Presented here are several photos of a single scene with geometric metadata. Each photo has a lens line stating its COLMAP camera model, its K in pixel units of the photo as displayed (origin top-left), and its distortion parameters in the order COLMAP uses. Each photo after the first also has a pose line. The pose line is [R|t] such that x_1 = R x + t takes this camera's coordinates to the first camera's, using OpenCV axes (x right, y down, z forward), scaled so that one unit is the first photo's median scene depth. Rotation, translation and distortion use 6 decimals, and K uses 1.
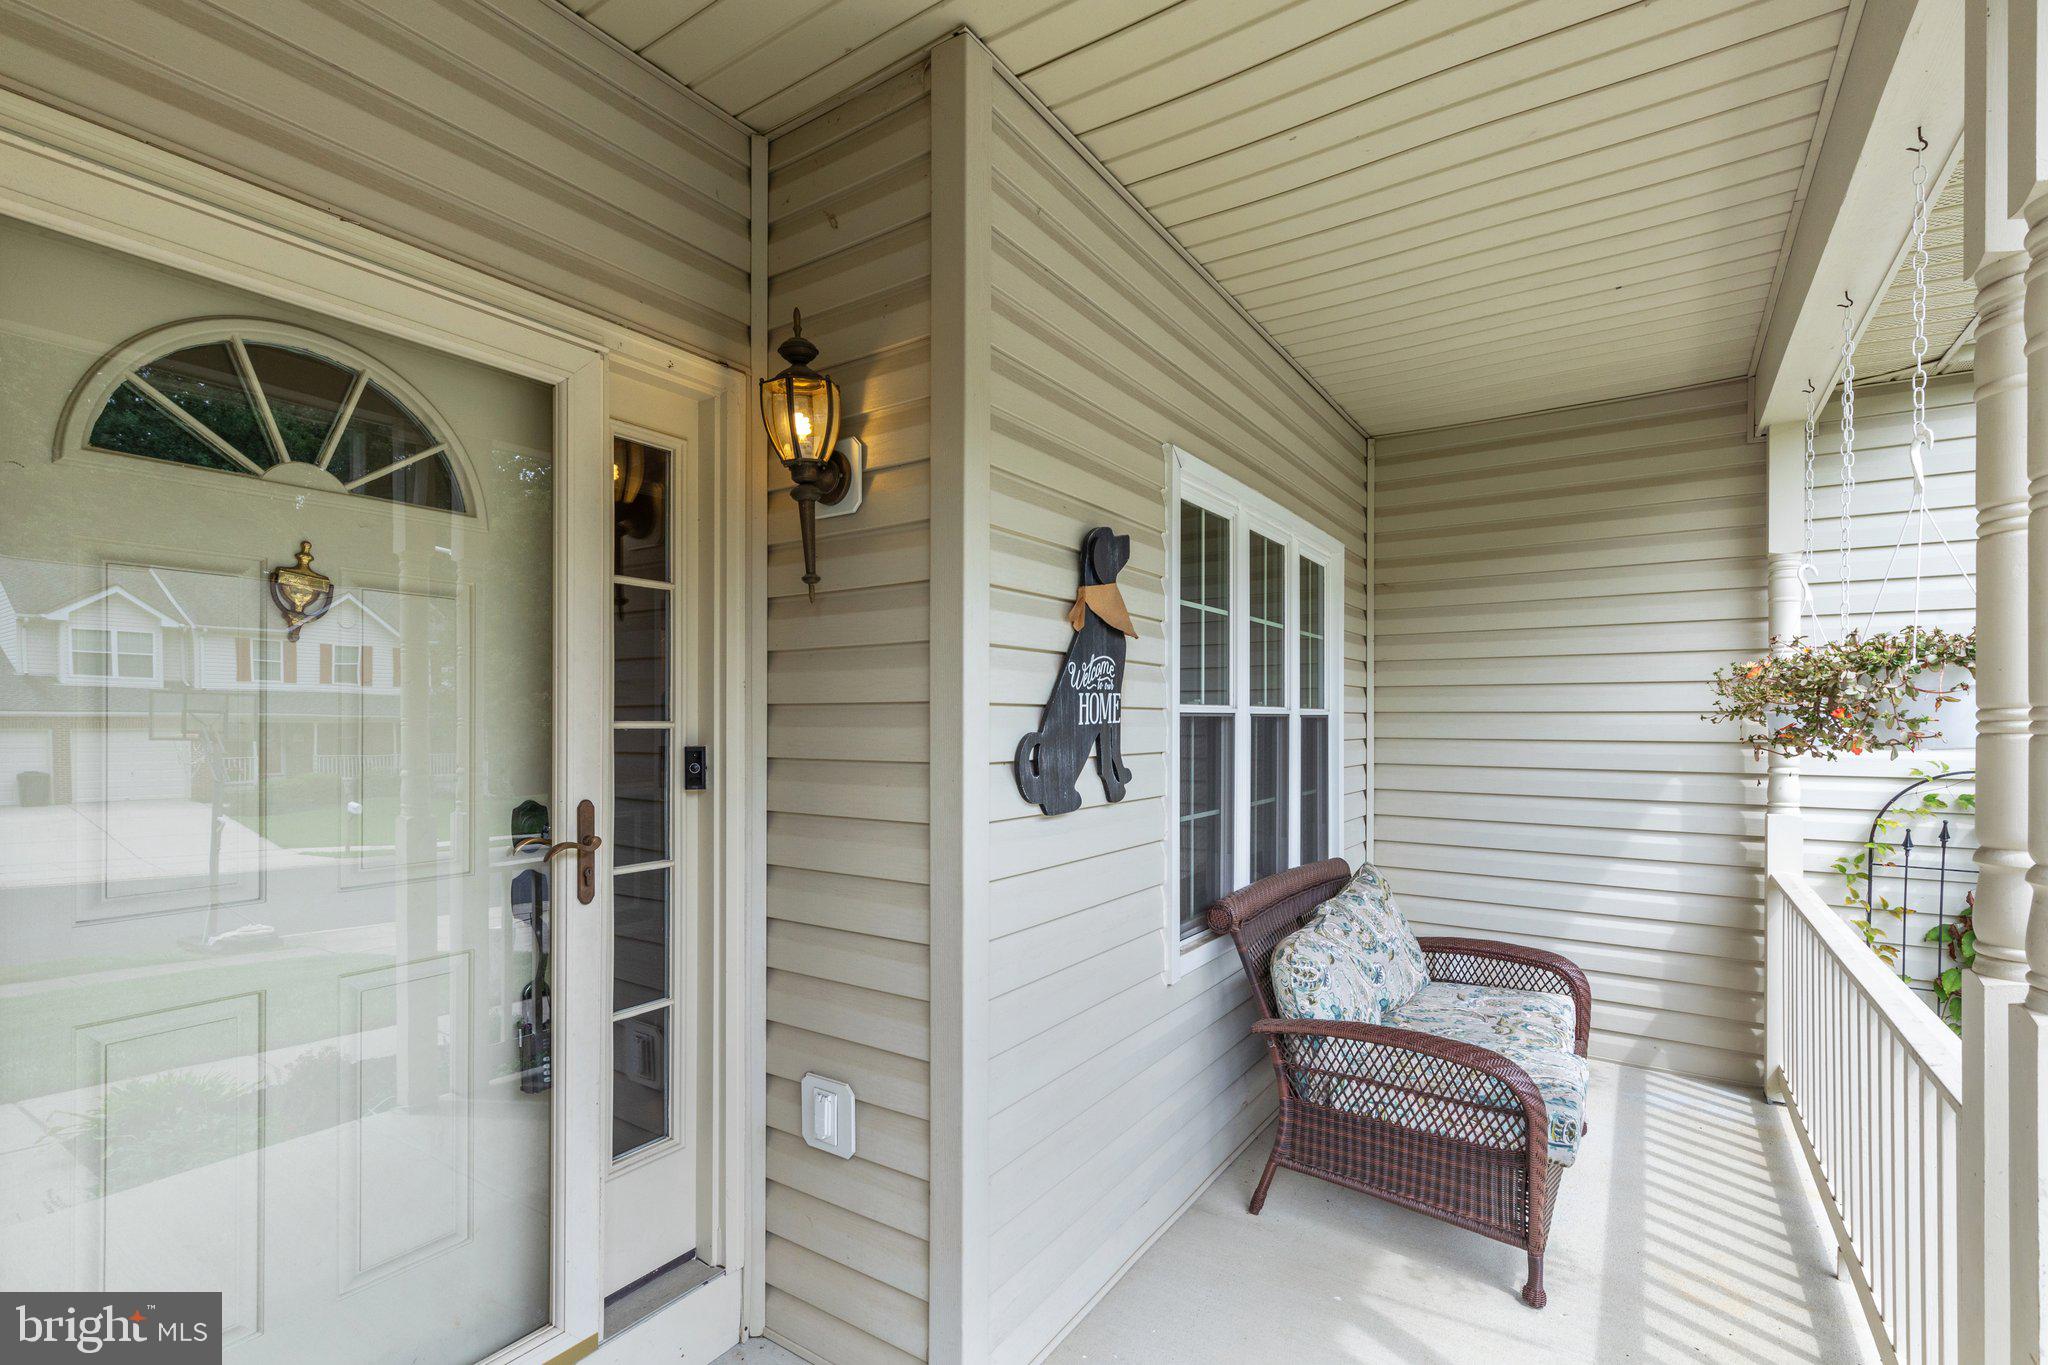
lens RADIAL K [[938.4, 0, 1016.2], [0, 938.4, 711.0], [0, 0, 1]] dist [0.008829, -0.000621]
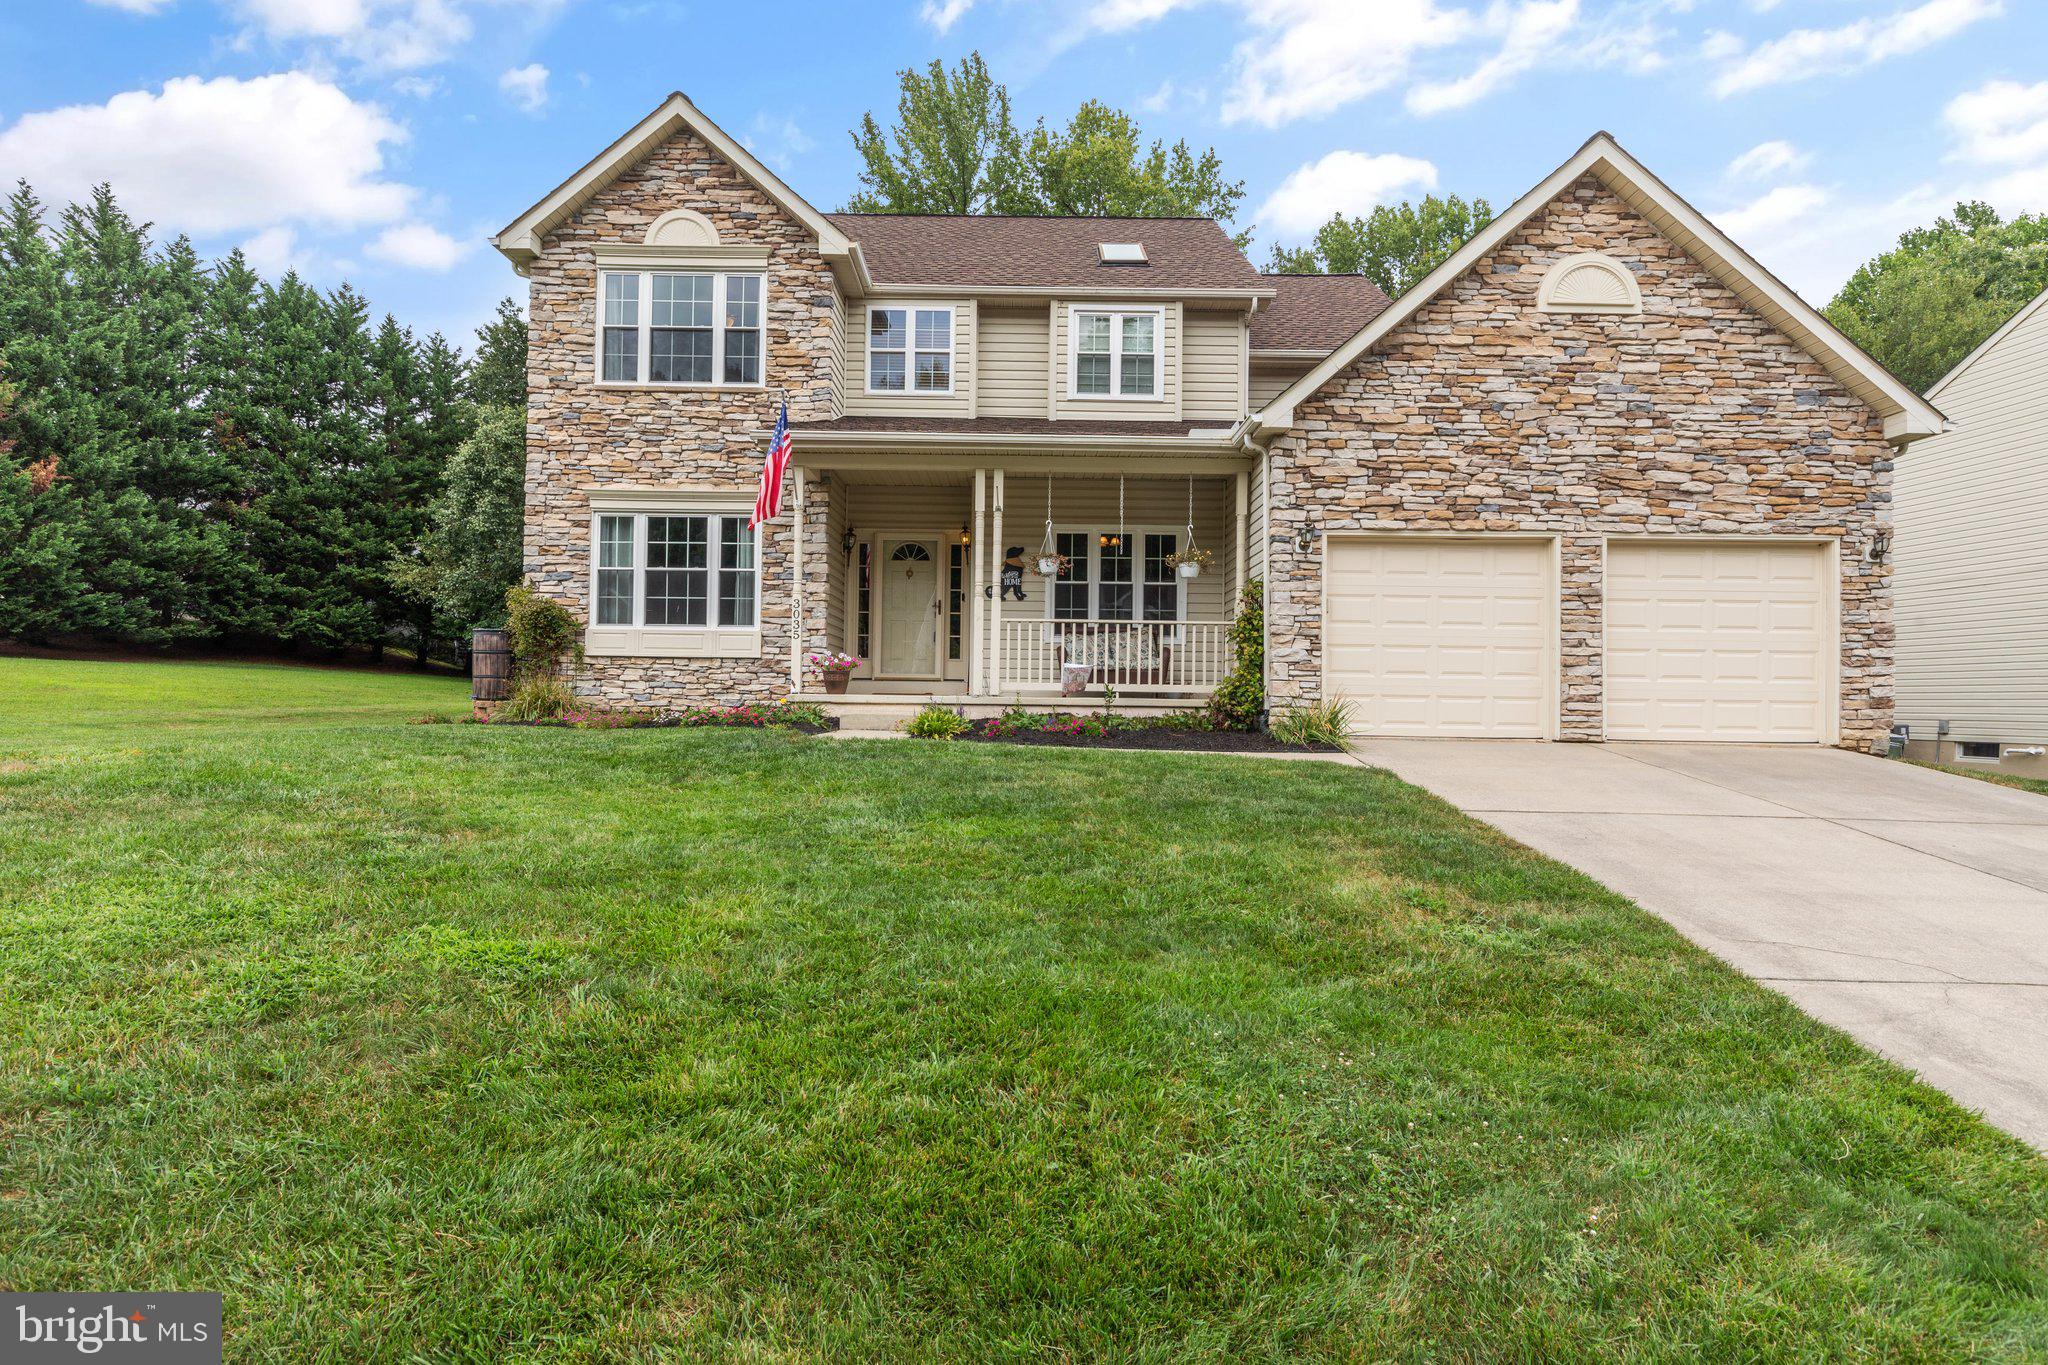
lens RADIAL K [[1071.1, 0, 1024.0], [0, 1071.1, 682.5], [0, 0, 1]] dist [0.004313, 0.000362]
pose [[0.554961, -0.014167, -0.831756, 5.002941], [-0.005151, 0.999777, -0.020465, 0.667892], [0.831860, 0.015642, 0.554765, -2.205613]]
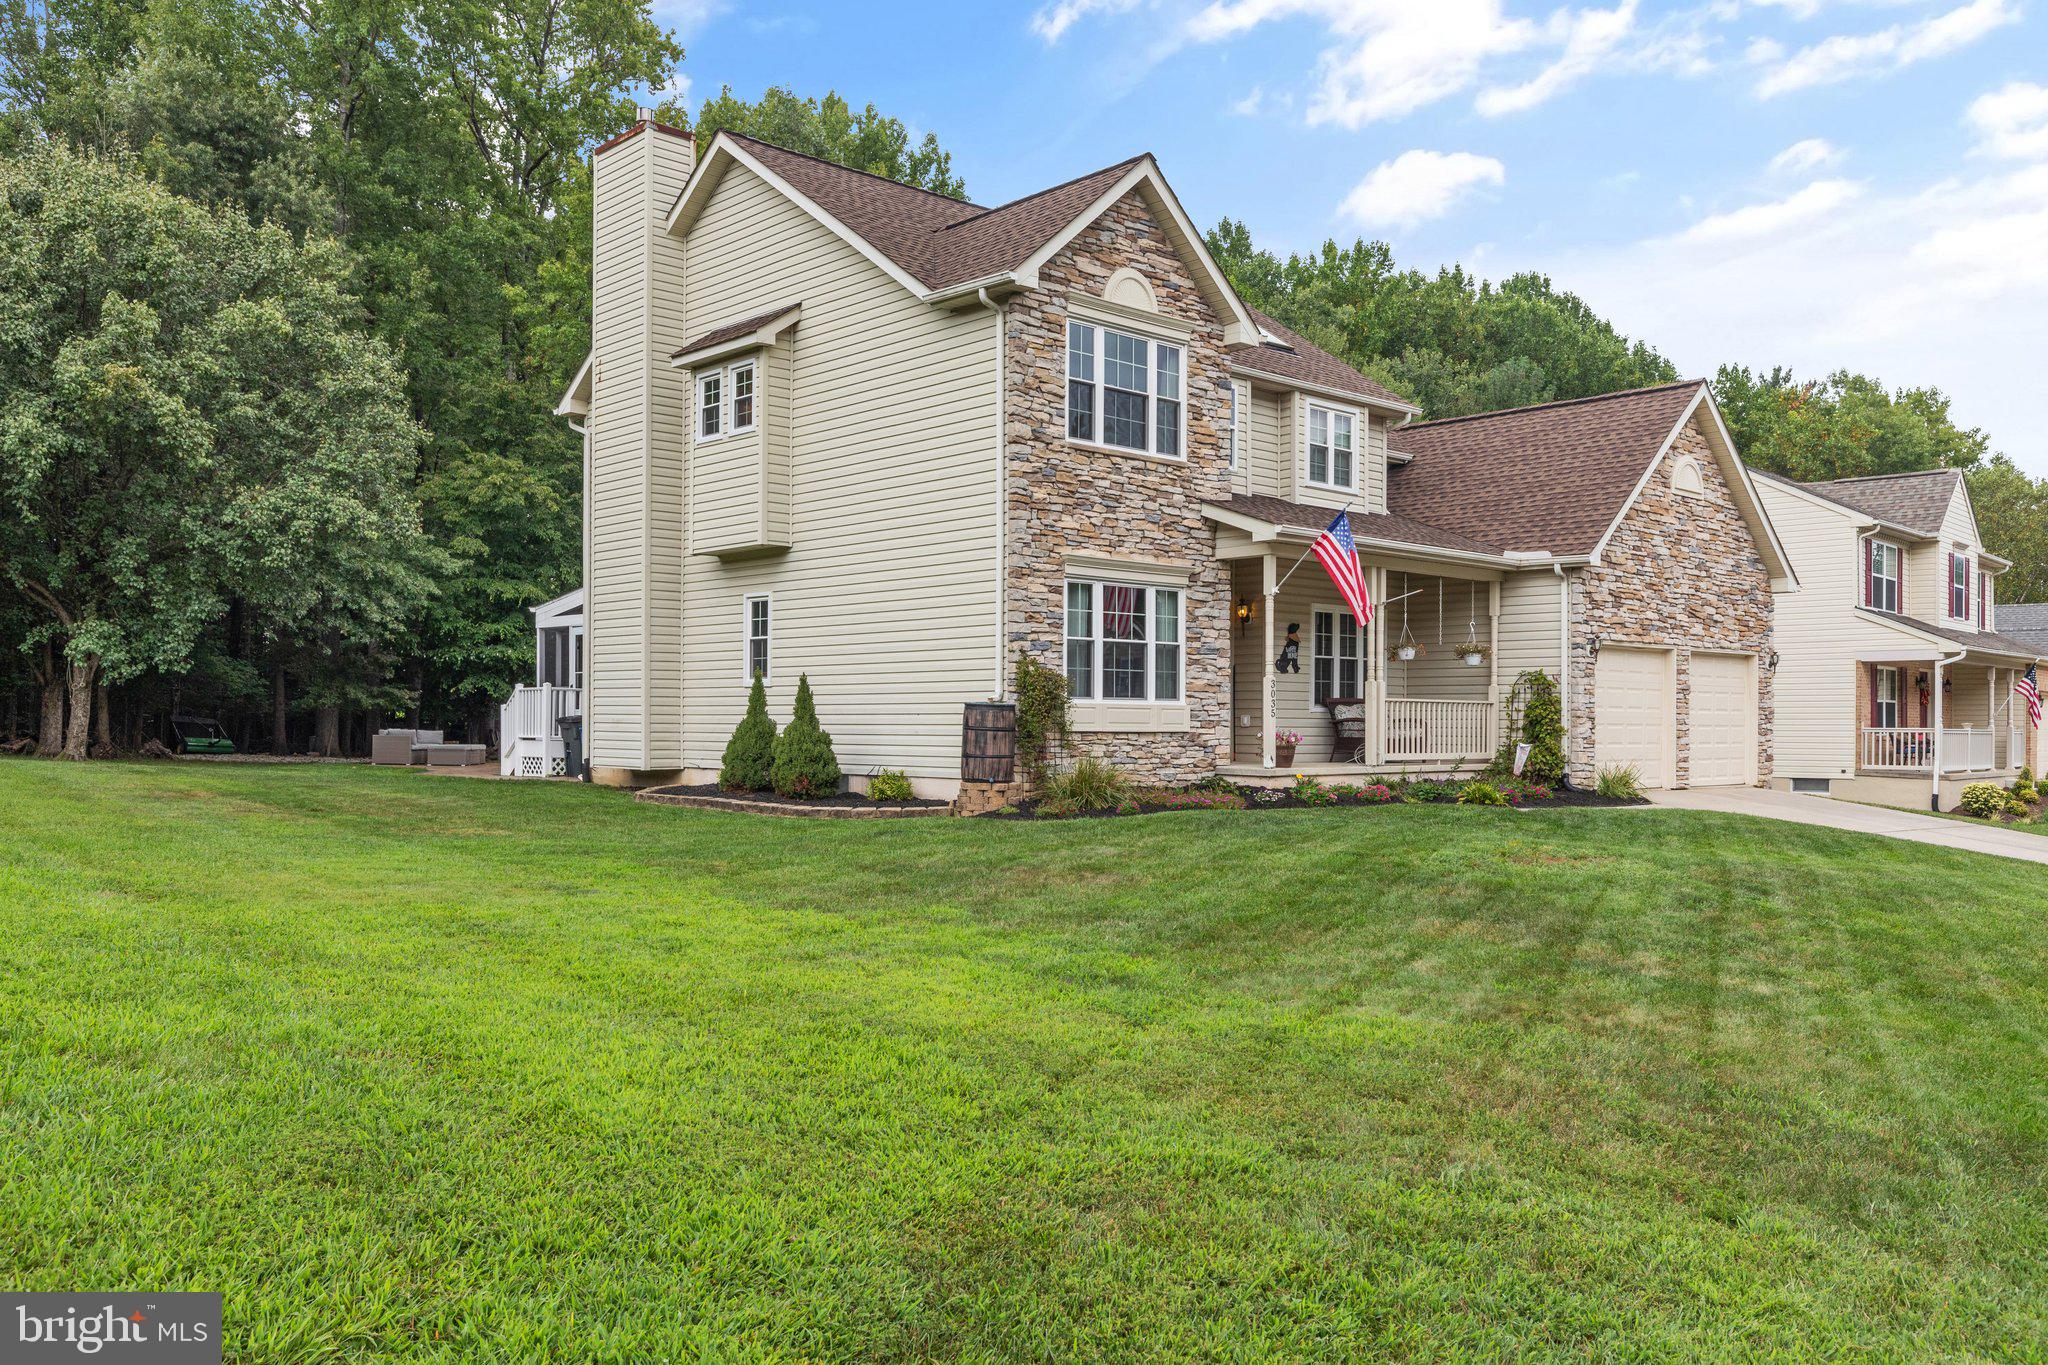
lens RADIAL K [[1635.0, 0, 1024.0], [0, 1635.0, 682.5], [0, 0, 1]] dist [0.041893, -0.001278]
pose [[0.974210, 0.000792, -0.225644, 0.725137], [-0.004161, 0.999887, -0.014458, 0.303502], [0.225607, 0.015024, 0.974103, -8.790112]]
